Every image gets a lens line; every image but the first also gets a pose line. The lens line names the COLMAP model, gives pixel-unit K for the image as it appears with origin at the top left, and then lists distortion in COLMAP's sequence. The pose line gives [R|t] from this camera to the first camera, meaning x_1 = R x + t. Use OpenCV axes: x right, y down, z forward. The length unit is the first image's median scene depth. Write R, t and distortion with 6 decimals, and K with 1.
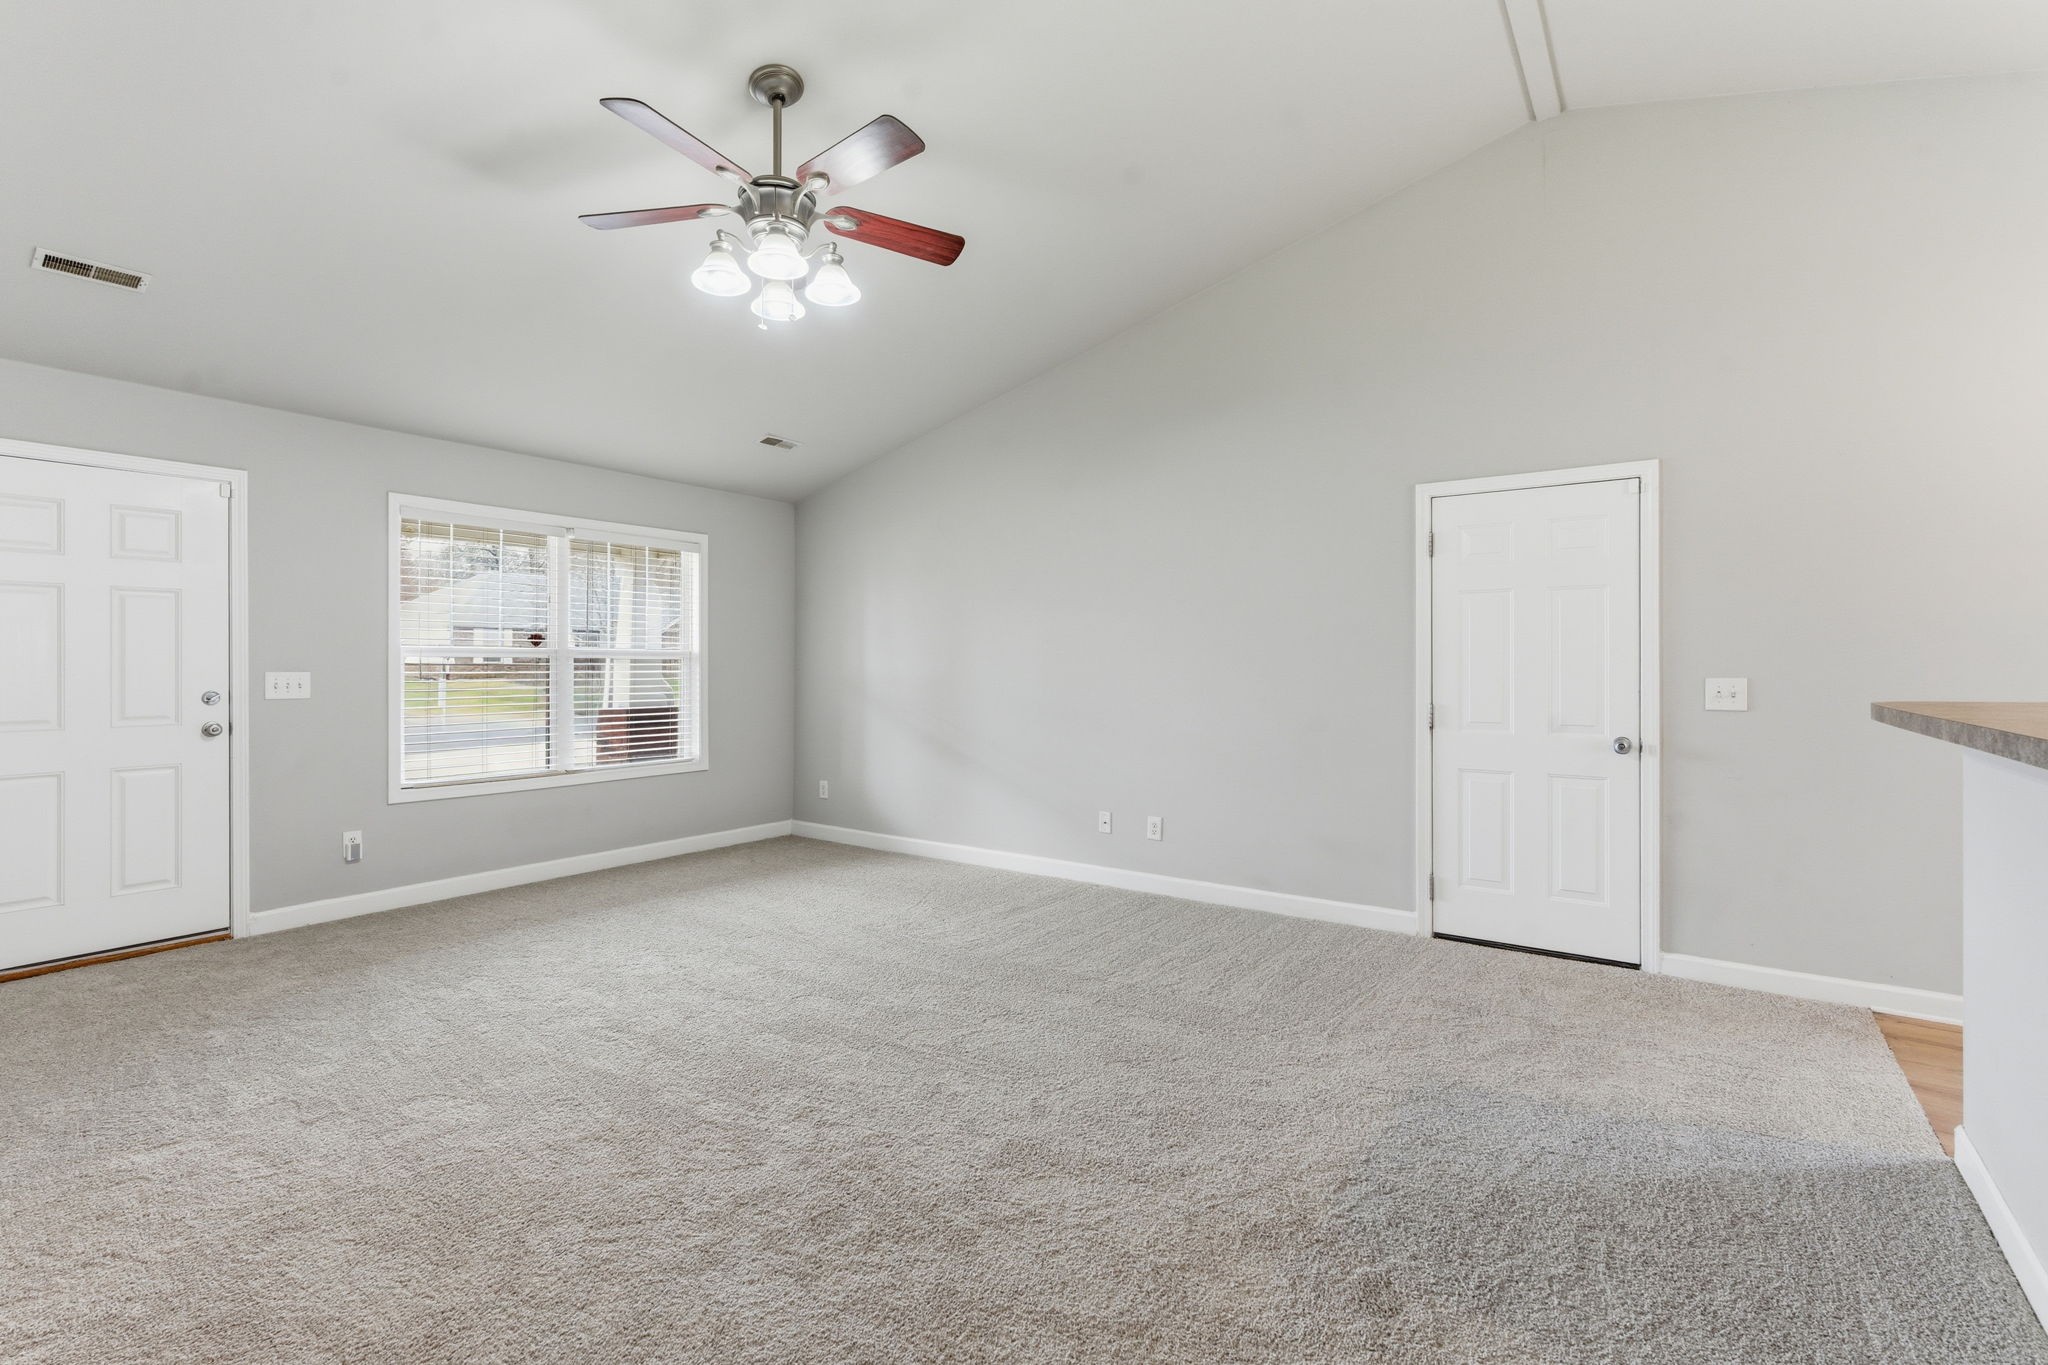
lens RADIAL K [[920.8, 0, 1031.4], [0, 920.8, 668.4], [0, 0, 1]] dist [0.002667, 0.000929]
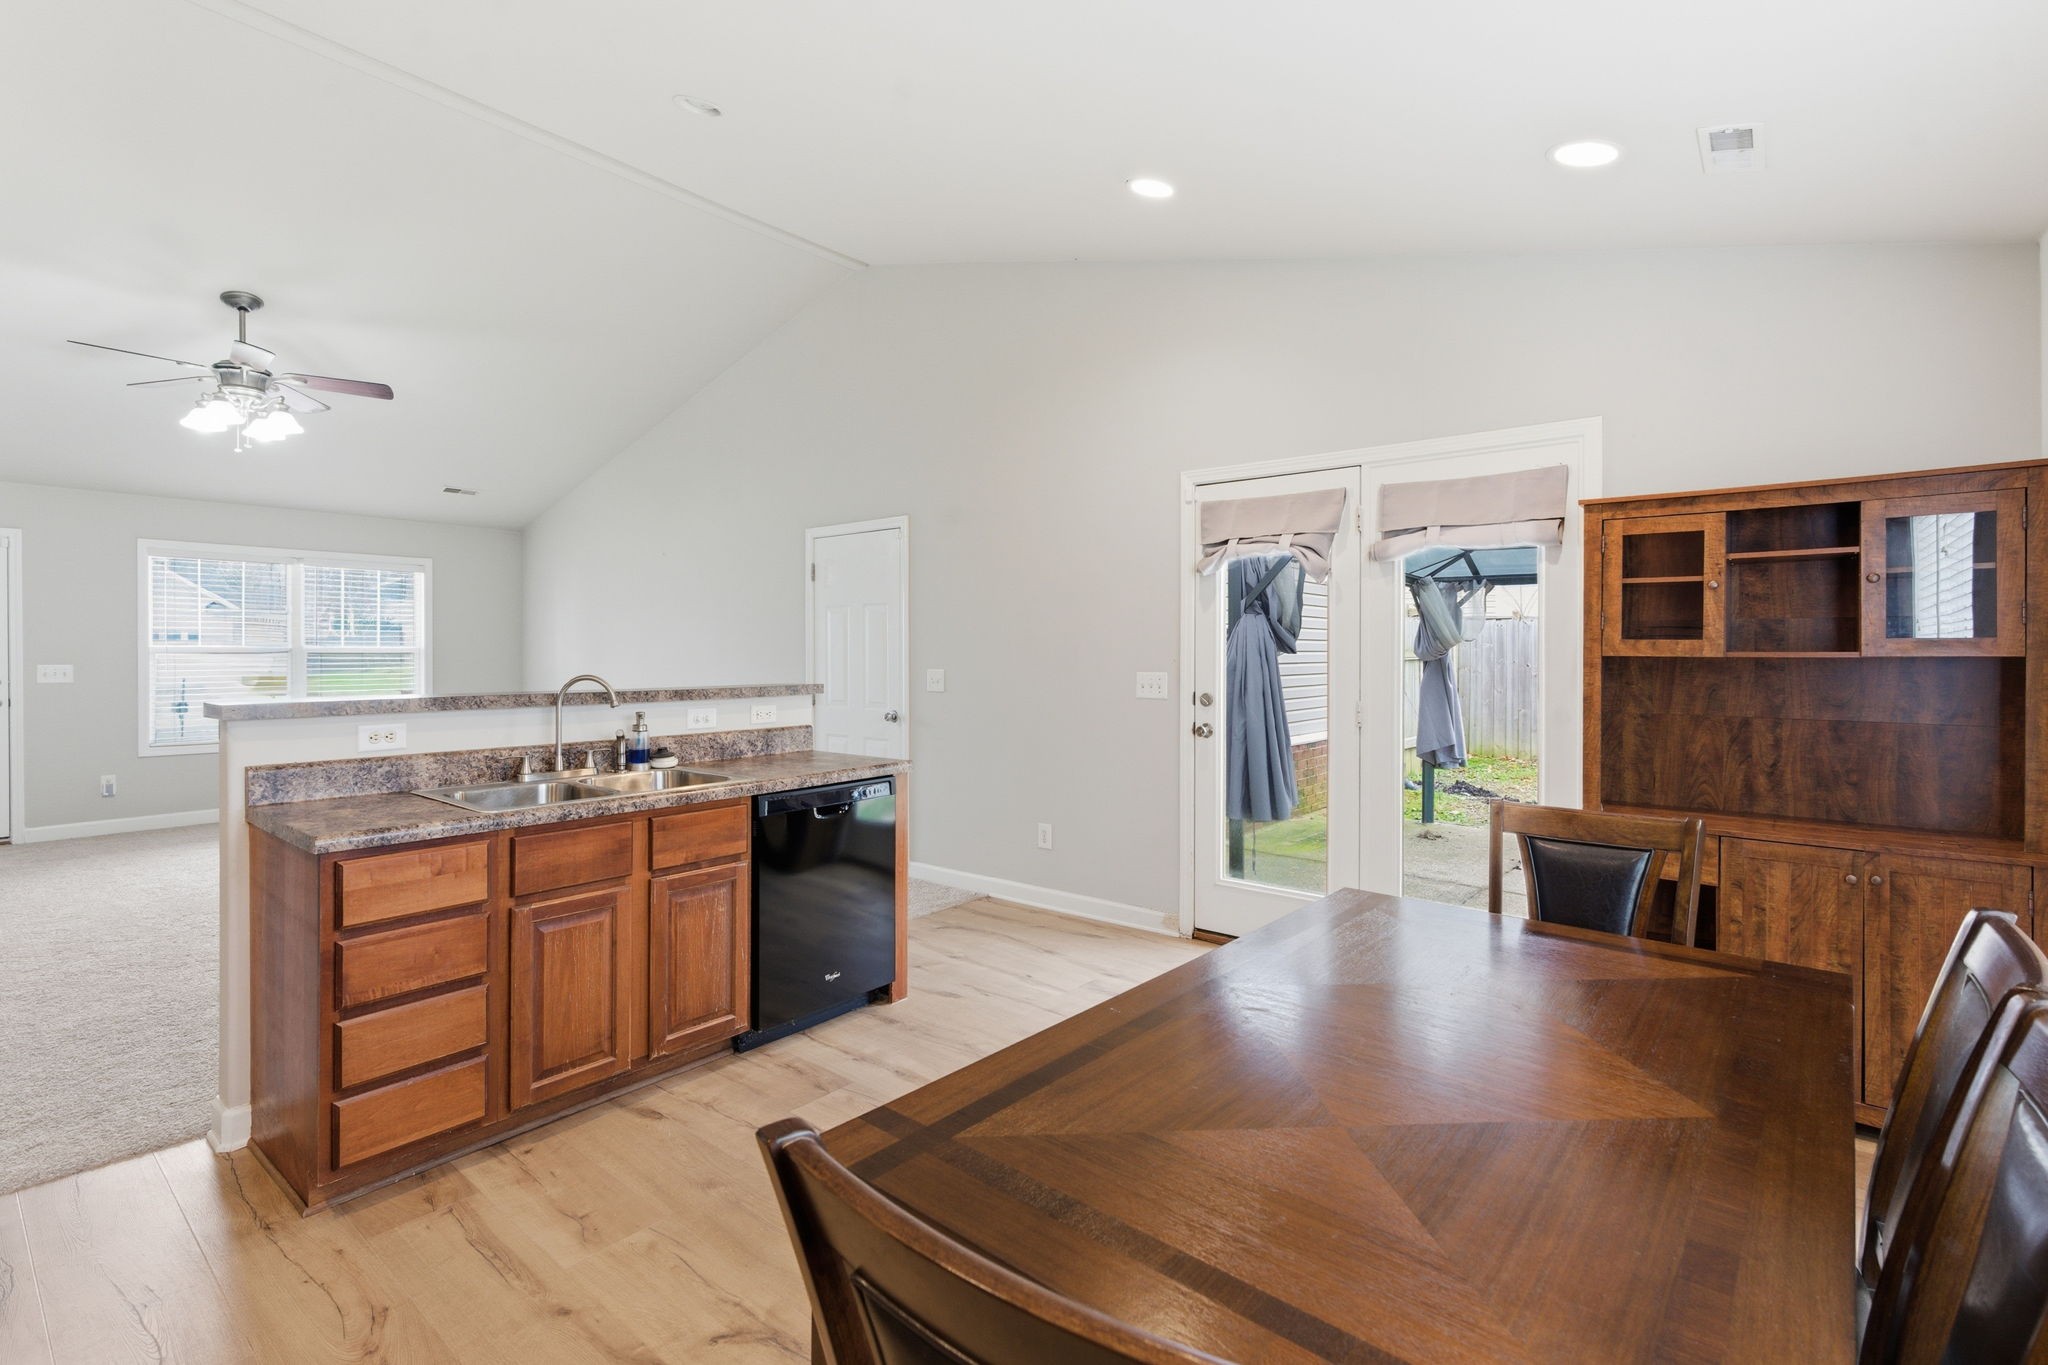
lens RADIAL K [[920.8, 0, 1031.4], [0, 920.8, 668.4], [0, 0, 1]] dist [0.002667, 0.000929]
pose [[0.998160, -0.000078, -0.060632, 0.852879], [0.000935, 0.999900, 0.014107, -0.009938], [0.060625, -0.014138, 0.998061, -0.378824]]
